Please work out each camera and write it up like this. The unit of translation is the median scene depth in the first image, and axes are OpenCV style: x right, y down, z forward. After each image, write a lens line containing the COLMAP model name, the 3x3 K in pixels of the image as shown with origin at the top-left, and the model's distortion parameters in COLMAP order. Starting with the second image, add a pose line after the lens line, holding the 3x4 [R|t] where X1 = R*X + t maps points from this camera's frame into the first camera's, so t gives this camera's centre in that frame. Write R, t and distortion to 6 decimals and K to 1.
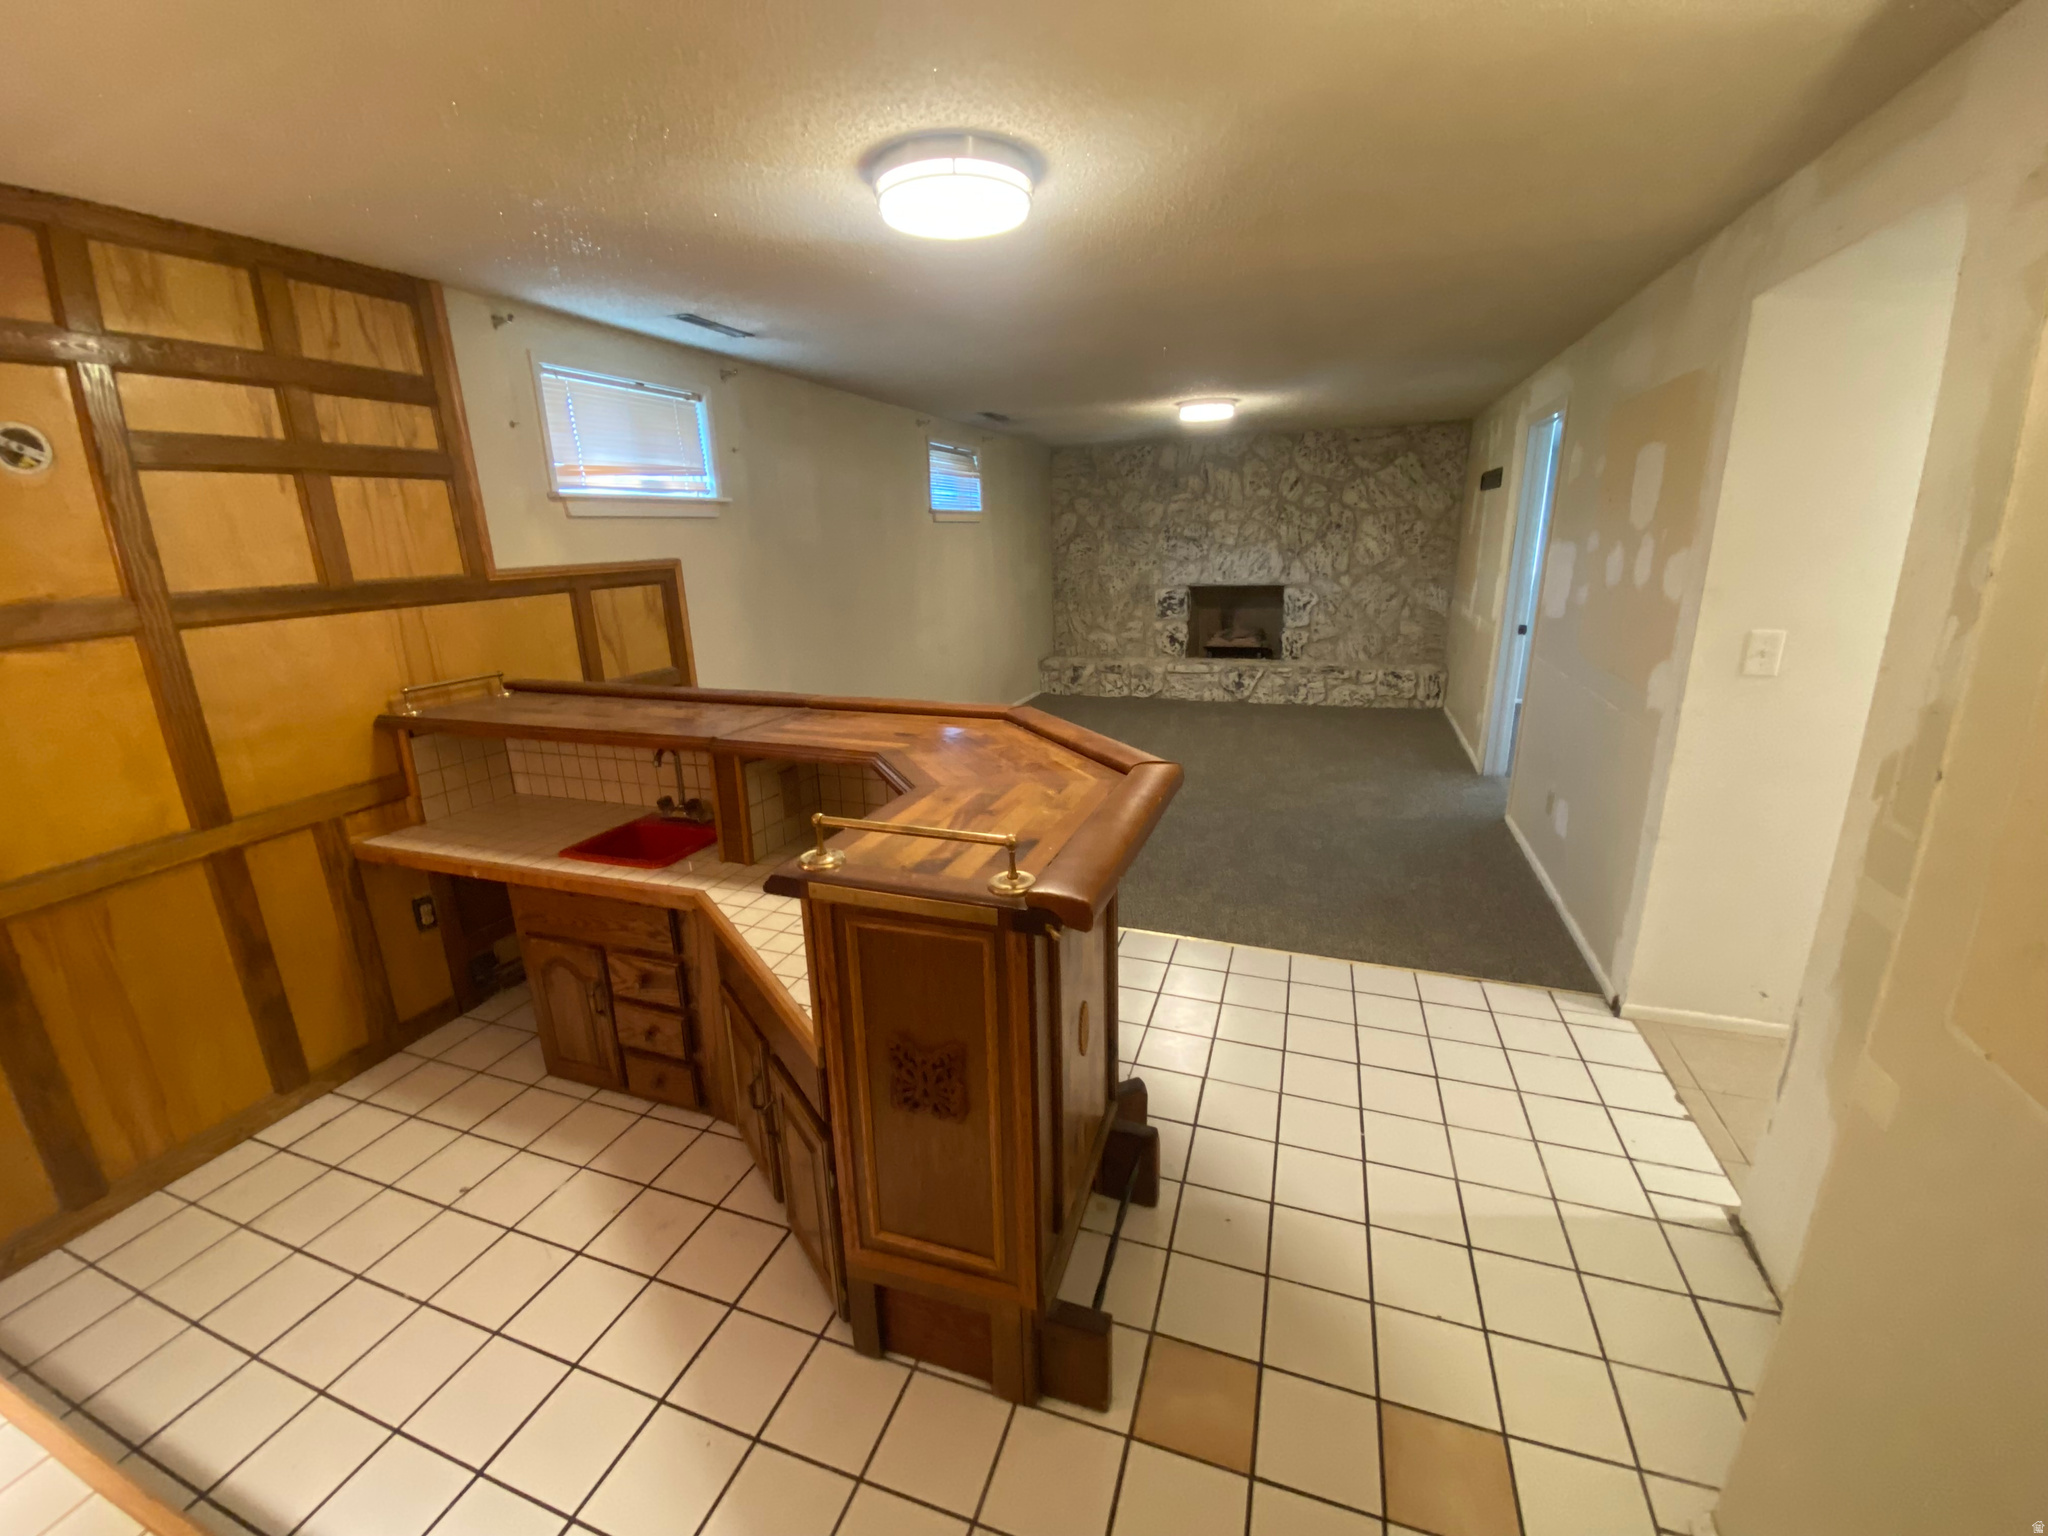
lens RADIAL K [[828.8, 0, 1007.6], [0, 828.8, 763.5], [0, 0, 1]] dist [-0.001496, -0.001234]
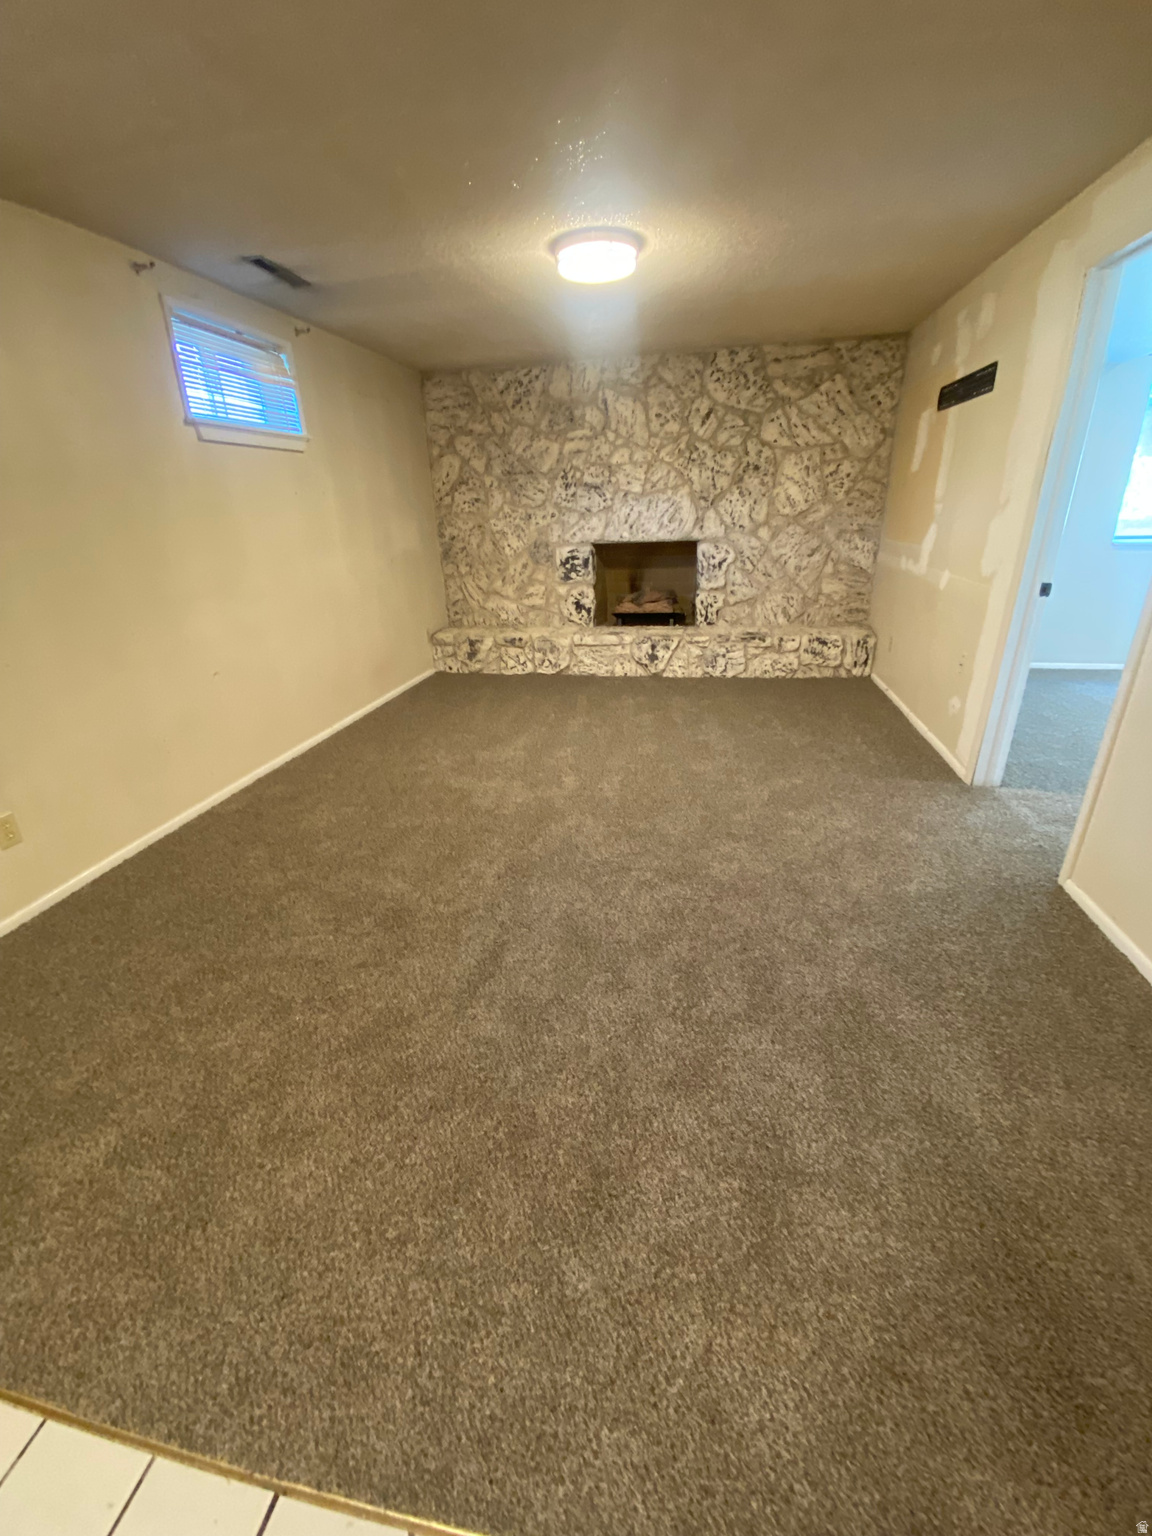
lens RADIAL K [[621.6, 0, 586.1], [0, 621.6, 776.2], [0, 0, 1]] dist [-0.001496, -0.001234]
pose [[0.982395, -0.076737, 0.170325, 0.084398], [0.053378, 0.989032, 0.137720, -0.063589], [-0.179025, -0.126204, 0.975716, 0.342489]]
